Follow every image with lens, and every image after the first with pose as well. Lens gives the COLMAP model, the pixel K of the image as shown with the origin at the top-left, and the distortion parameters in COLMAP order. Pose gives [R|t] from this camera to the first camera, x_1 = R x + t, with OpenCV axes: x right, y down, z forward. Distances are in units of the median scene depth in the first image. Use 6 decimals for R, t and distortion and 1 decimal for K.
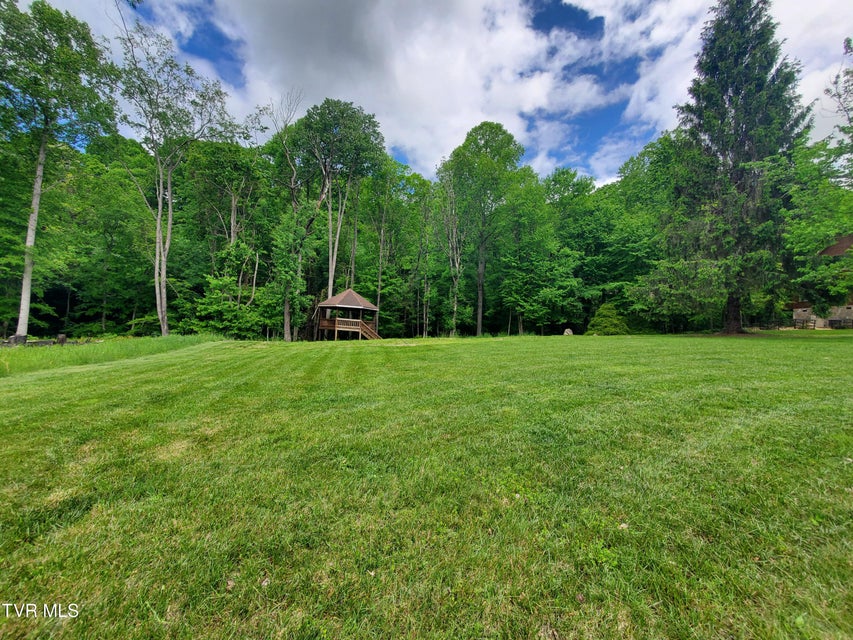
lens RADIAL K [[336.6, 0, 427.1], [0, 336.6, 317.6], [0, 0, 1]] dist [0.002544, -0.002016]
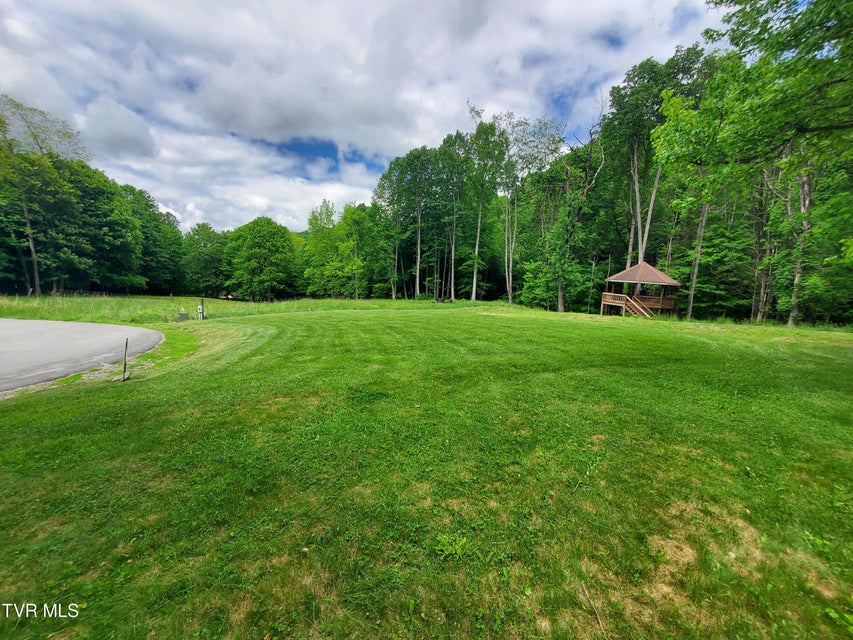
lens RADIAL K [[336.6, 0, 428.4], [0, 336.6, 317.0], [0, 0, 1]] dist [0.002544, -0.002016]
pose [[0.255154, 0.085723, -0.963093, 0.596230], [0.003349, 0.995978, 0.089537, -0.018456], [0.966895, -0.026071, 0.253841, 0.175468]]
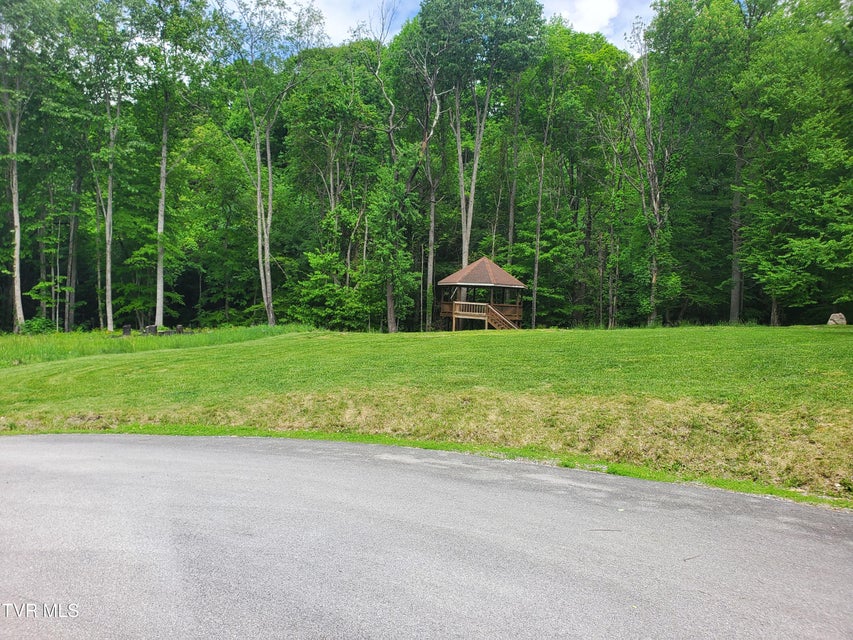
lens RADIAL K [[662.9, 0, 418.8], [0, 662.9, 325.5], [0, 0, 1]] dist [0.014173, 0.000503]
pose [[0.864595, -0.000325, -0.502469, 0.351984], [0.028348, 0.998439, 0.048133, -0.016278], [0.501669, -0.055860, 0.863254, -0.243268]]
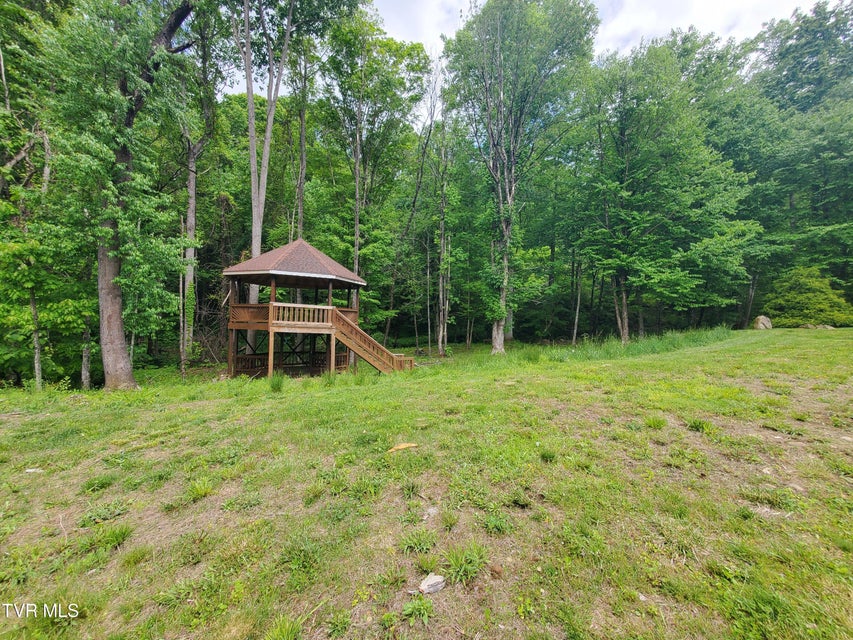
lens RADIAL K [[336.6, 0, 426.5], [0, 336.6, 318.8], [0, 0, 1]] dist [0.002544, -0.002016]
pose [[0.986506, -0.025211, 0.161771, -0.145705], [0.017906, 0.998760, 0.046457, 0.005535], [-0.162742, -0.042933, 0.985734, 0.549917]]
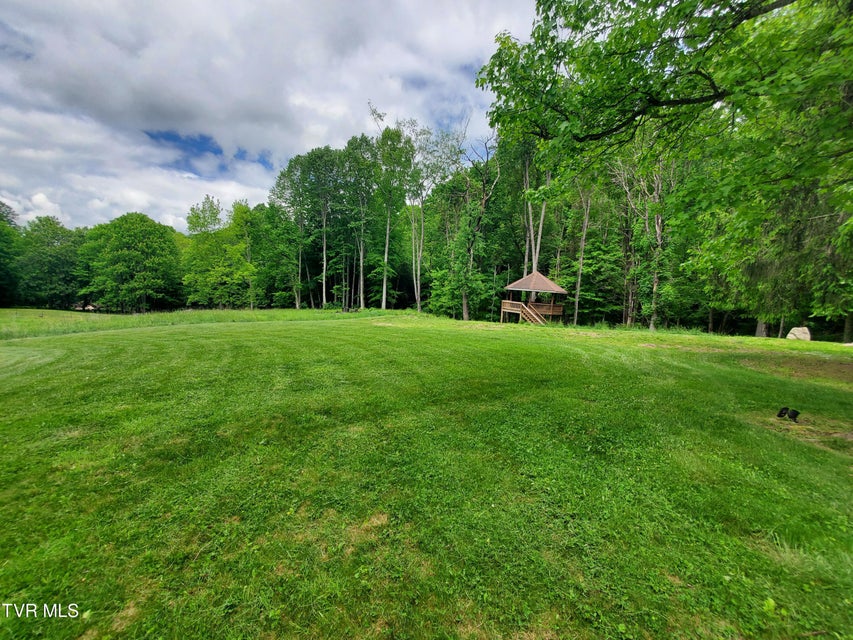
lens RADIAL K [[336.6, 0, 428.0], [0, 336.6, 317.0], [0, 0, 1]] dist [0.002544, -0.002016]
pose [[0.474516, 0.056102, -0.878457, 0.562260], [0.006125, 0.997732, 0.067028, -0.018981], [0.880226, -0.037186, 0.473096, 0.240064]]
